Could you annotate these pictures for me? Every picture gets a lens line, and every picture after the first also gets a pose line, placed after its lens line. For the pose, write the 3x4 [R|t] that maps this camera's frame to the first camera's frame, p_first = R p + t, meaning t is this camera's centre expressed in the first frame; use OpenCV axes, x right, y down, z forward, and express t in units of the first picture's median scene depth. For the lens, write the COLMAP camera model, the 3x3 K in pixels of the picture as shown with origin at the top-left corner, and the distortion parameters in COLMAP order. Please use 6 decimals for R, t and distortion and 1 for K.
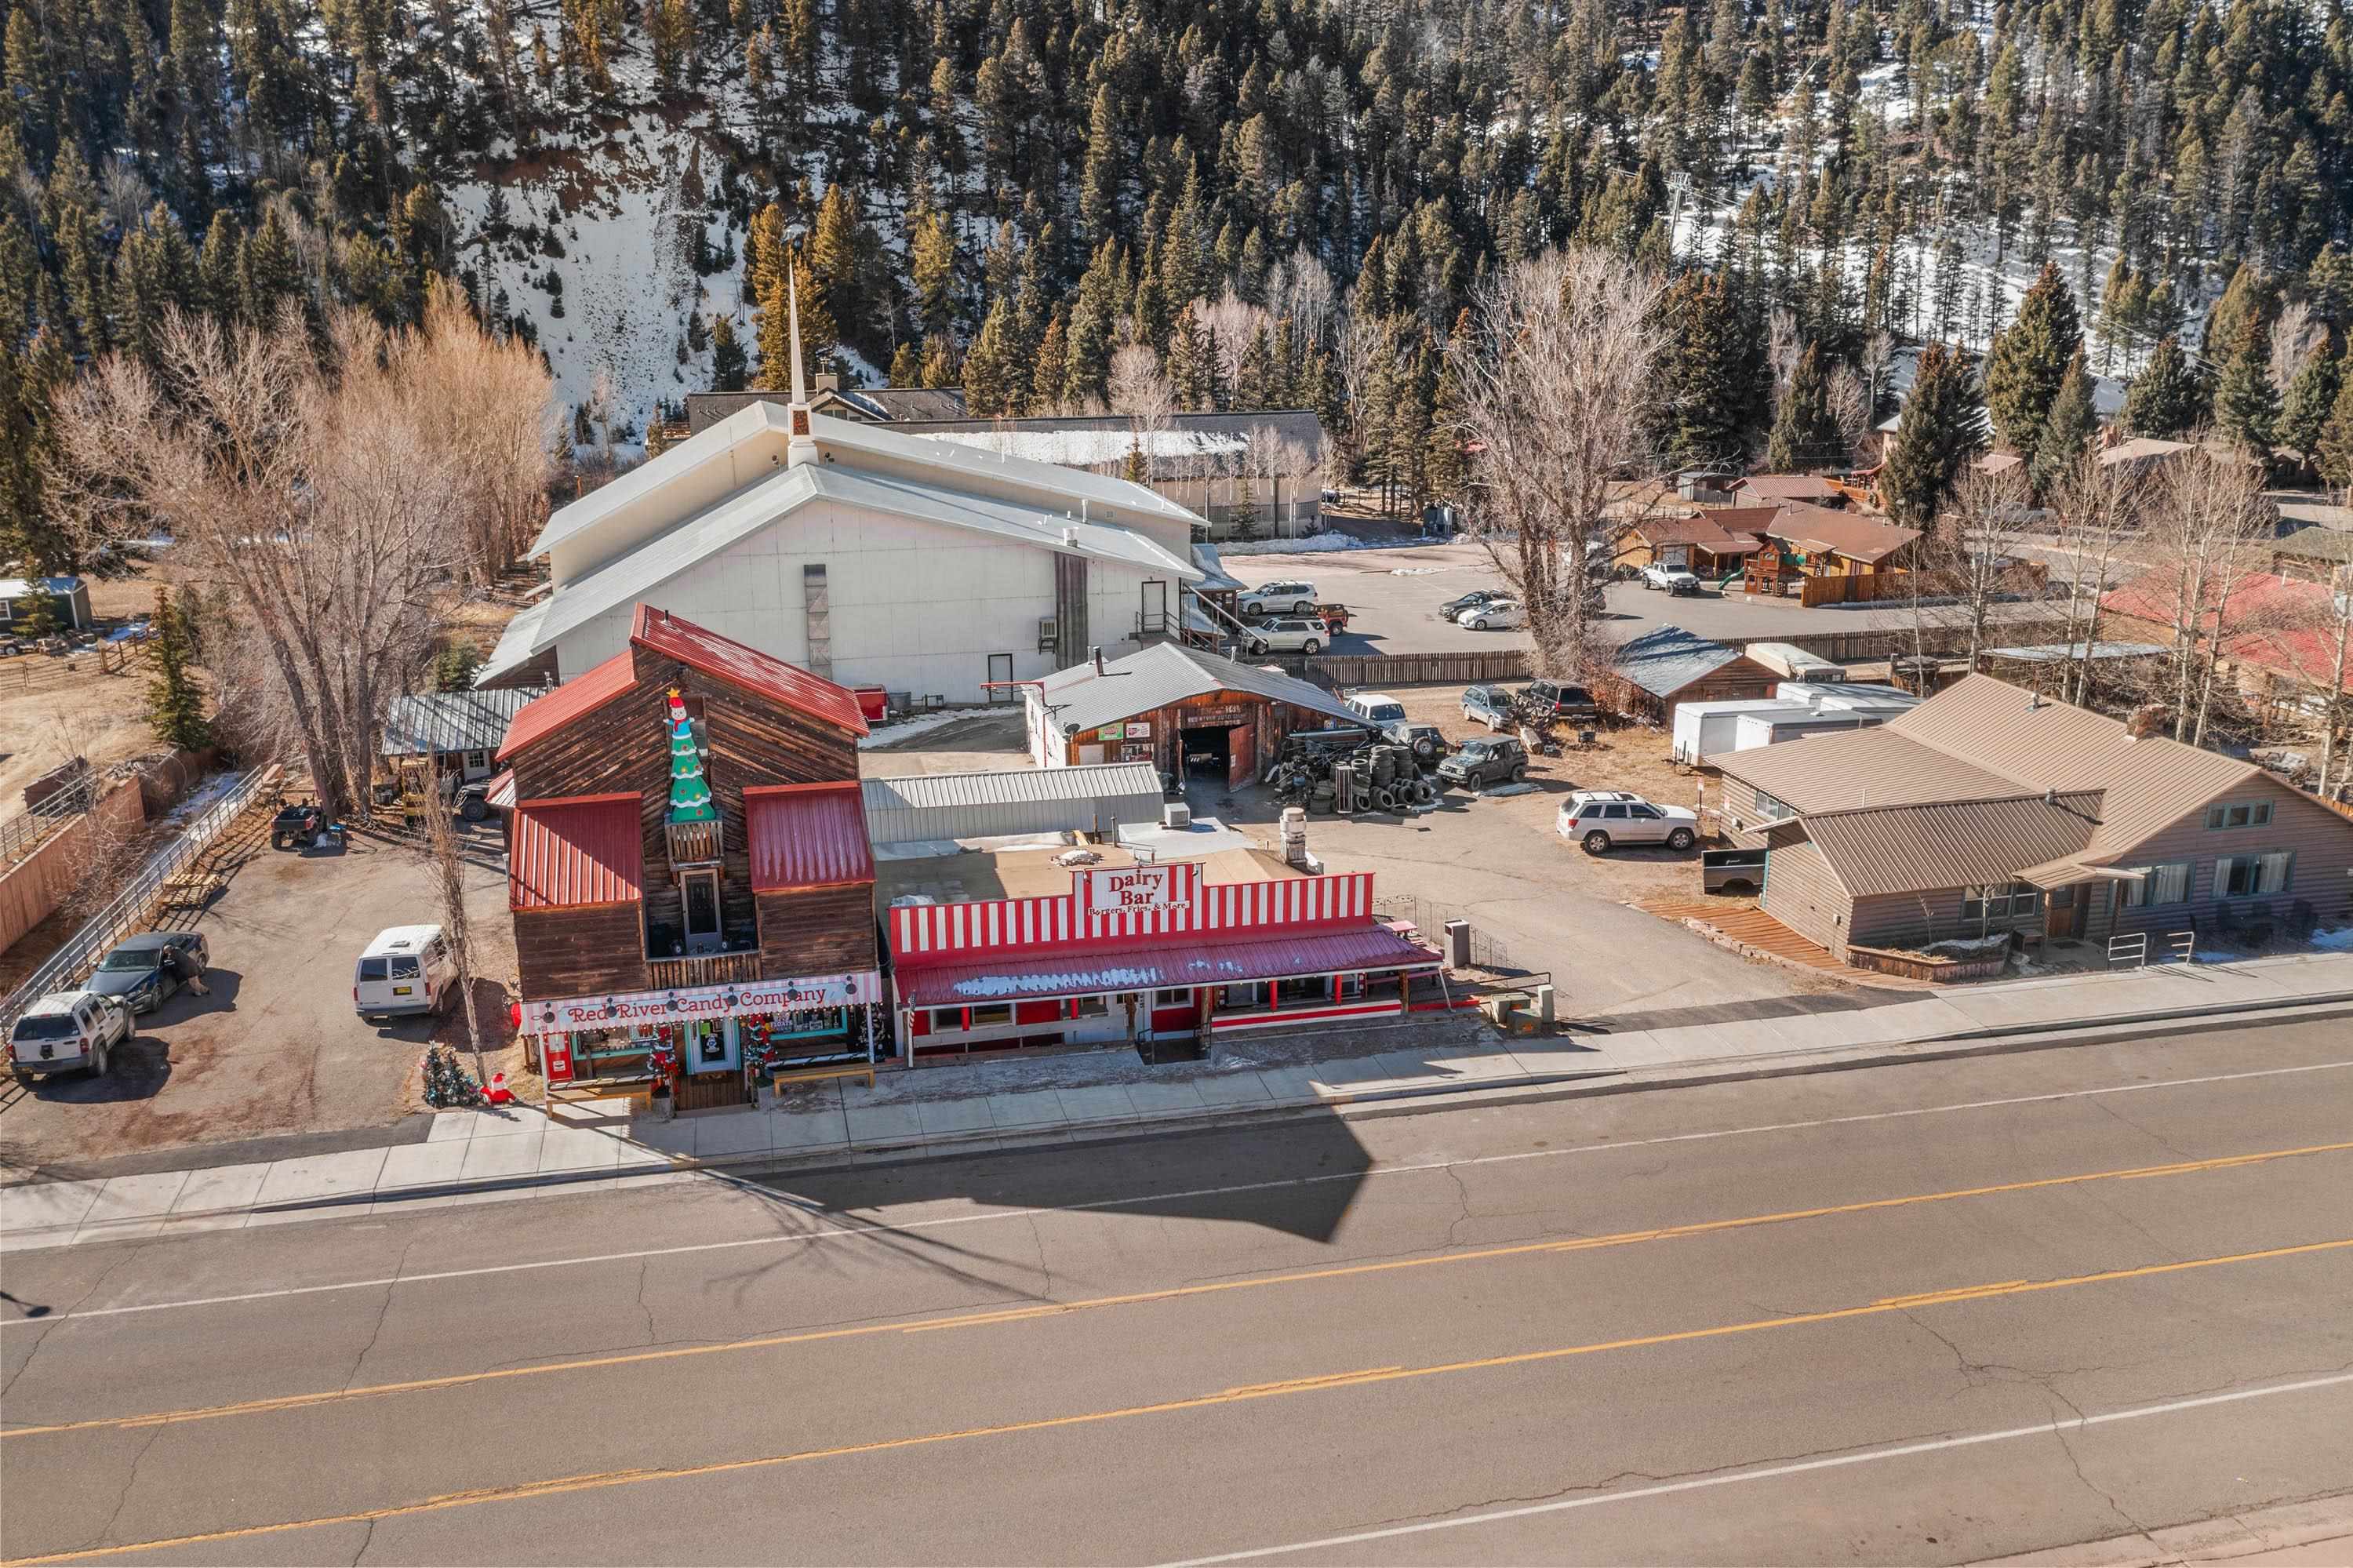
lens RADIAL K [[1858.6, 0, 1176.5], [0, 1858.6, 784.0], [0, 0, 1]] dist [-0.002146, 0.004394]
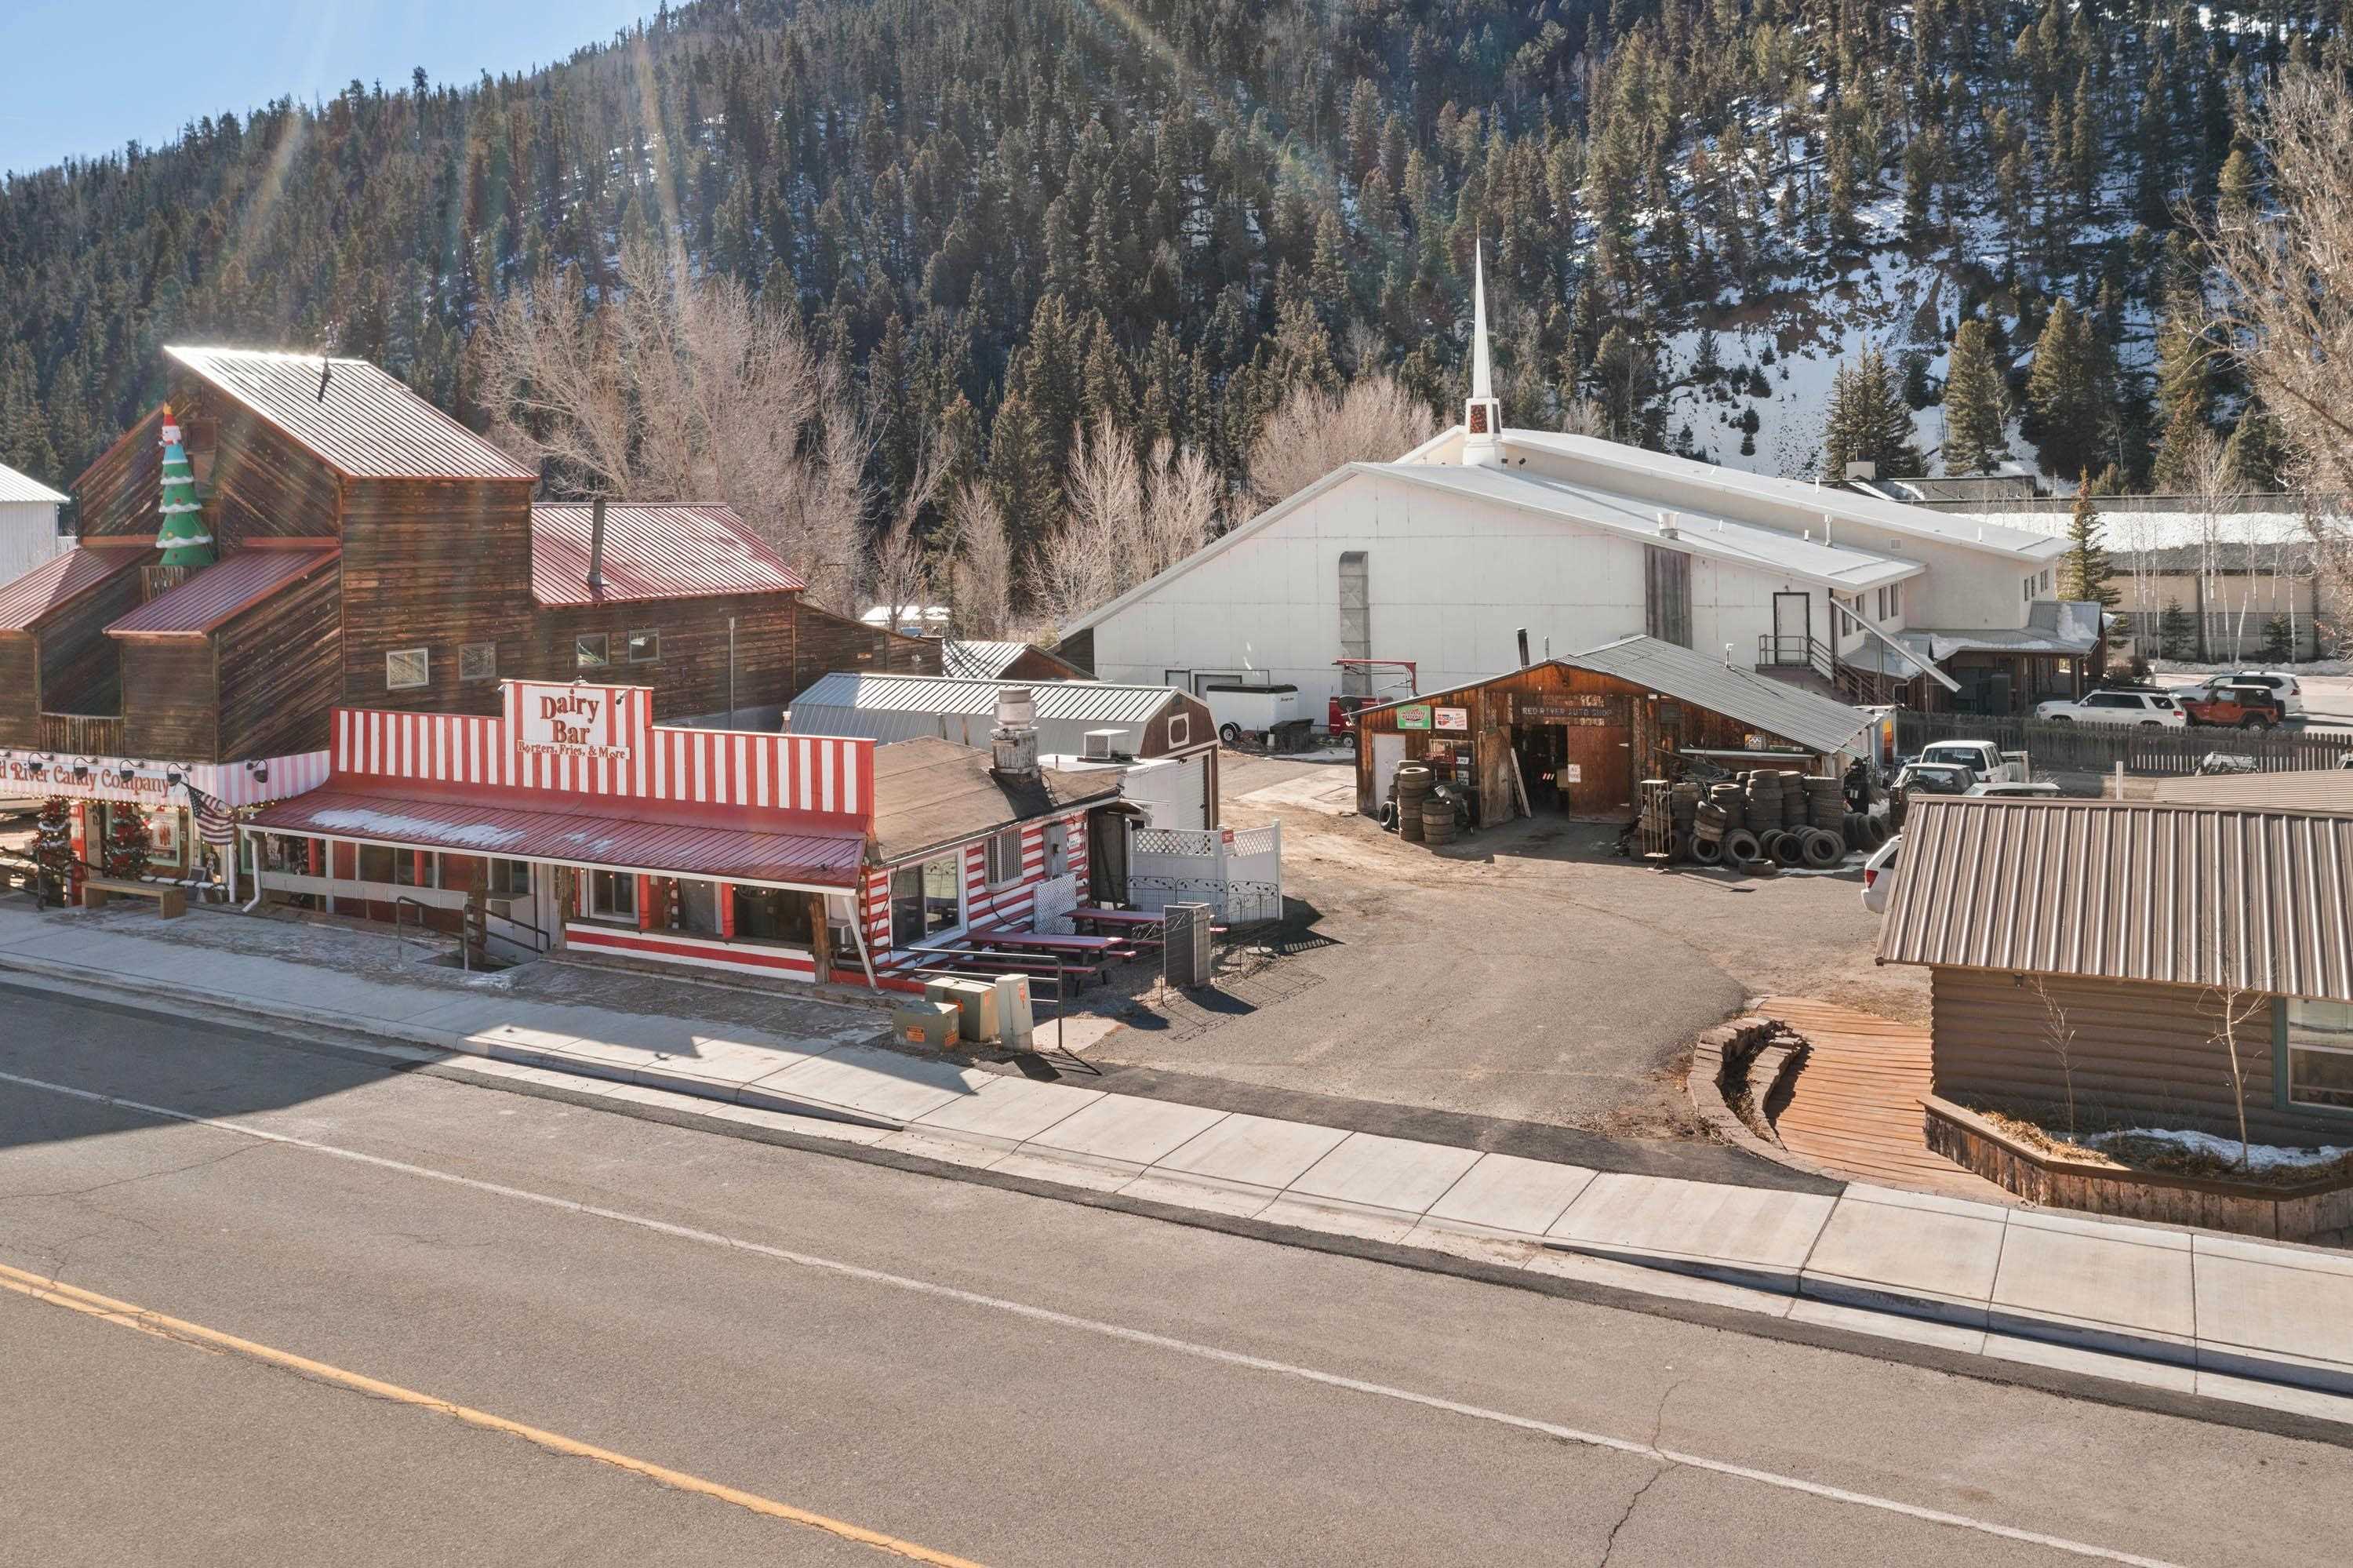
lens RADIAL K [[1931.2, 0, 1179.2], [0, 1931.2, 521.6], [0, 0, 1]] dist [-0.005429, 0.002556]
pose [[0.742398, -0.004917, -0.669942, 0.107025], [-0.163938, 0.968240, -0.188775, 0.014533], [0.649592, 0.249975, 0.718013, 0.109408]]
